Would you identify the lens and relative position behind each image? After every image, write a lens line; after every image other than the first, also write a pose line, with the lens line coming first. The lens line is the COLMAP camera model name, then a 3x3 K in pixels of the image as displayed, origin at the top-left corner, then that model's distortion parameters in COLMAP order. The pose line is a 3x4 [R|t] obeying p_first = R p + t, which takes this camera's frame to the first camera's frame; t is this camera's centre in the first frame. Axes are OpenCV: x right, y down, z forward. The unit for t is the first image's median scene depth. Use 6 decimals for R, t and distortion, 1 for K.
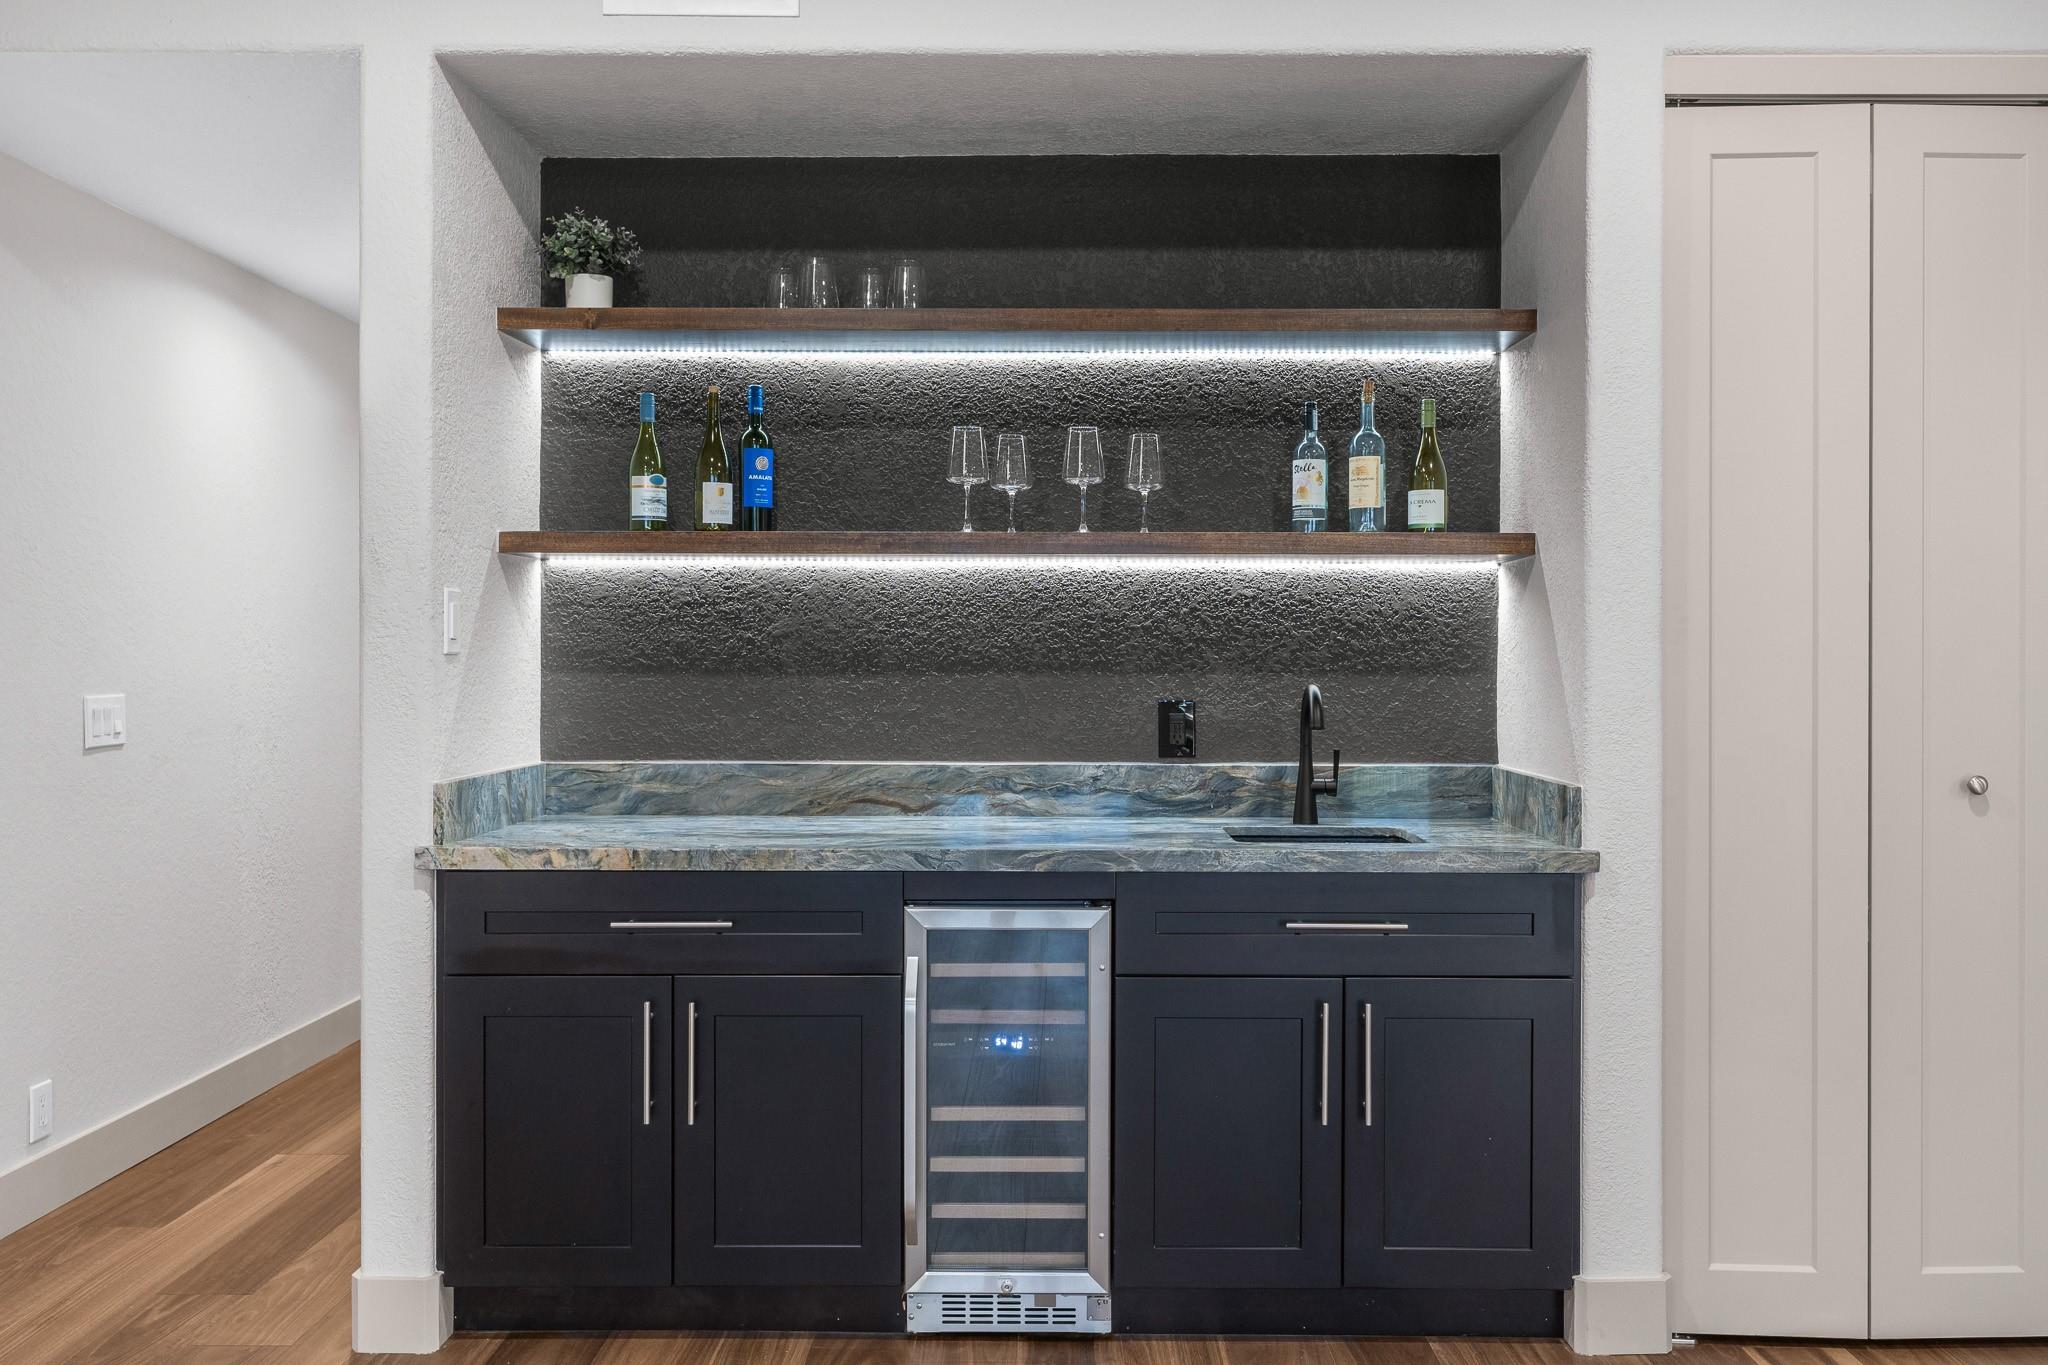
lens RADIAL K [[1703.5, 0, 1040.6], [0, 1703.5, 664.5], [0, 0, 1]] dist [0.016537, -0.010115]
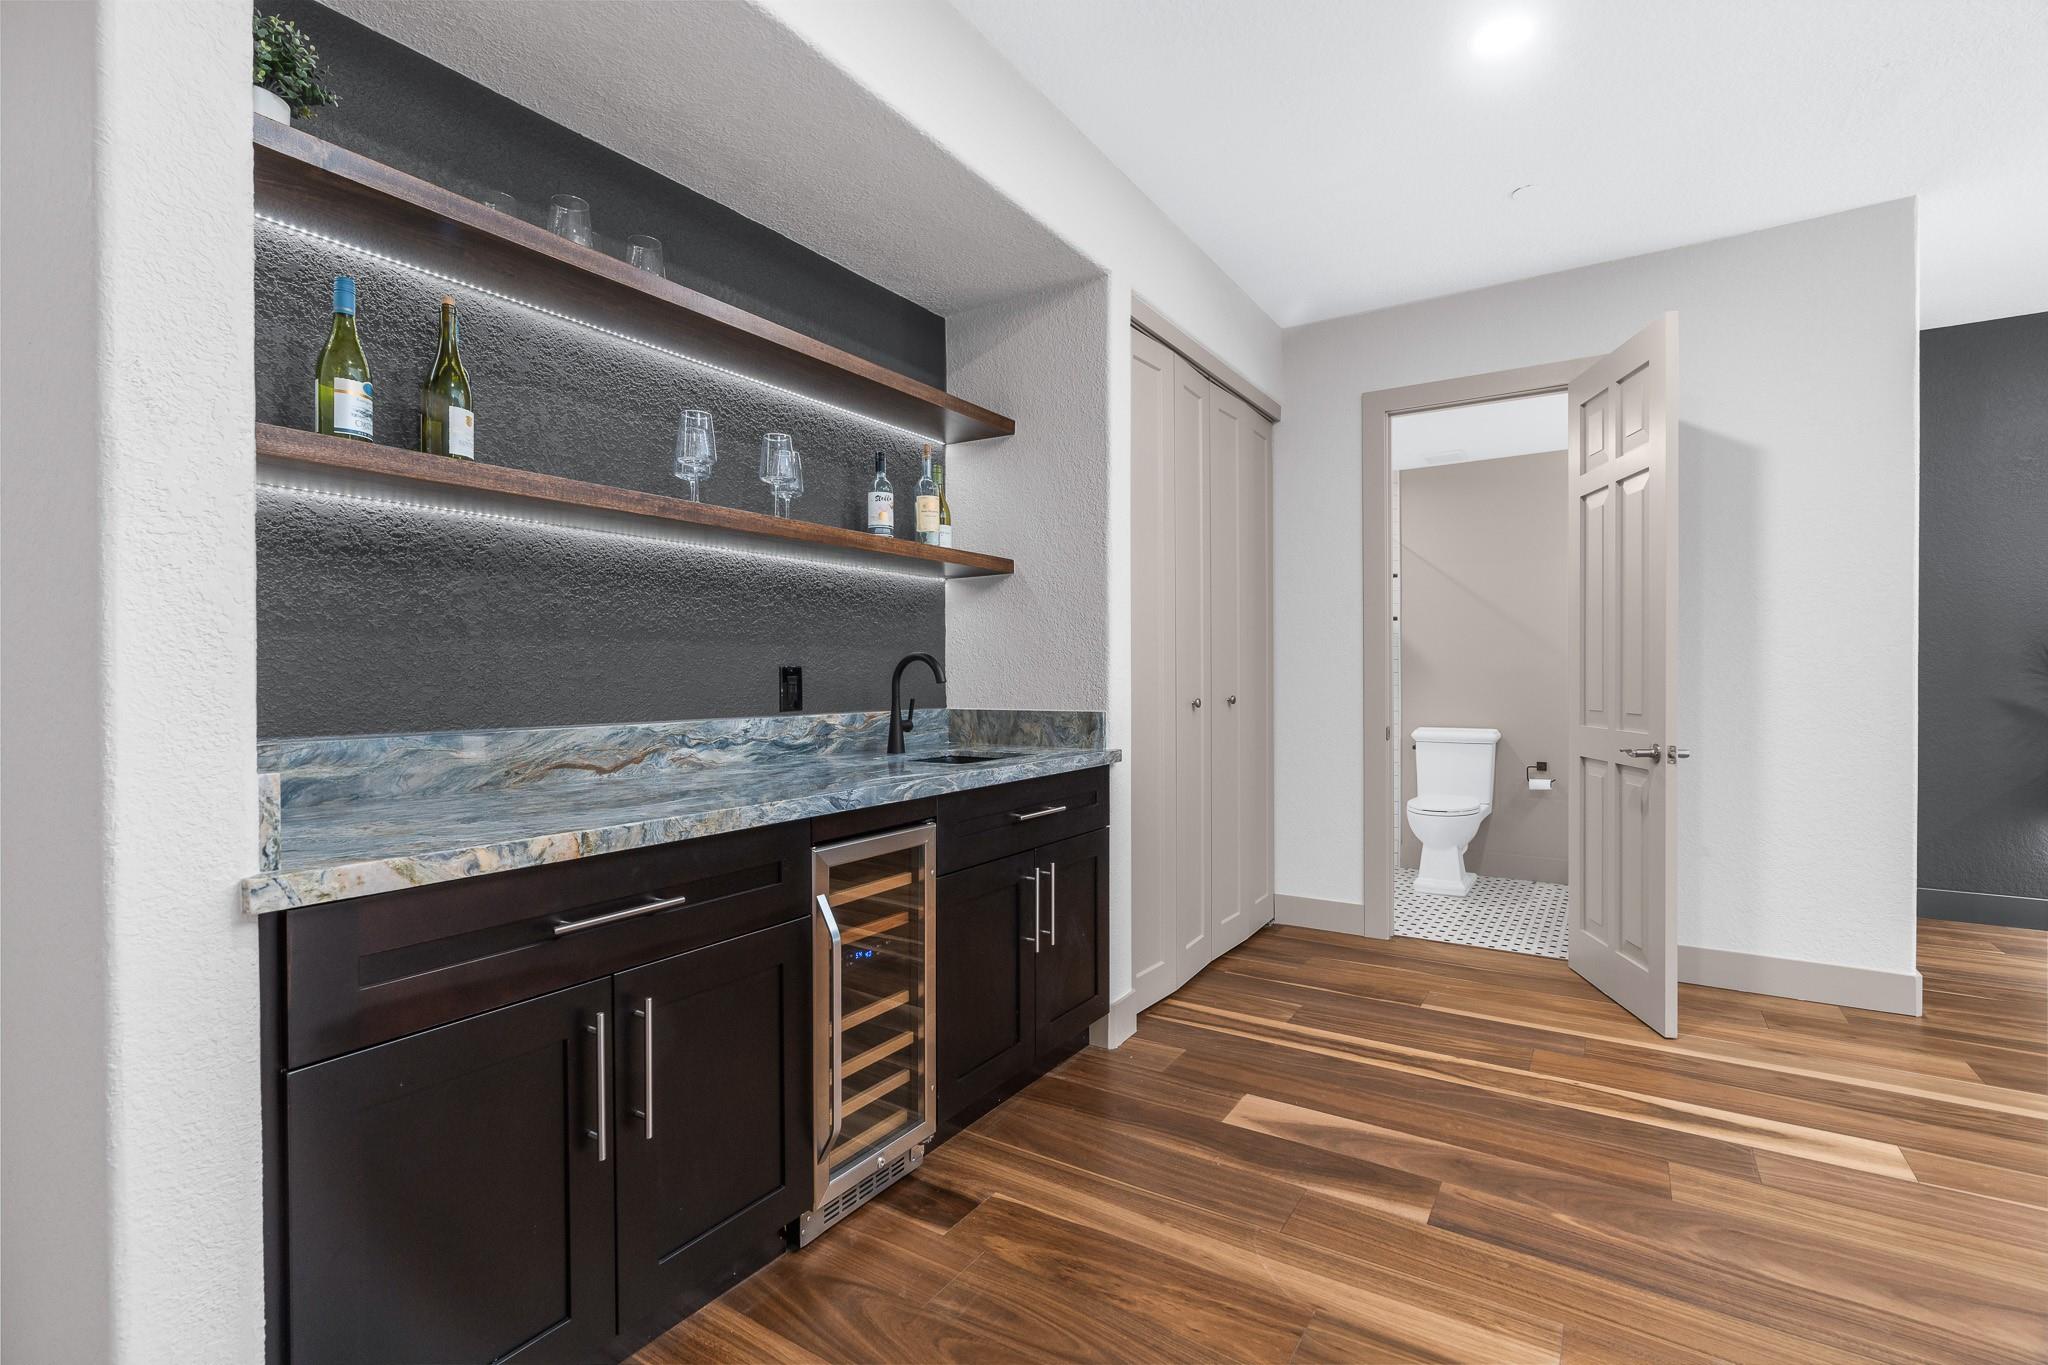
lens RADIAL K [[924.3, 0, 1021.8], [0, 924.3, 677.8], [0, 0, 1]] dist [-0.010210, 0.003945]
pose [[0.550427, -0.008336, 0.834842, -0.415589], [0.010223, 0.999942, 0.003244, 0.030275], [-0.834821, 0.006749, 0.550480, 0.494366]]
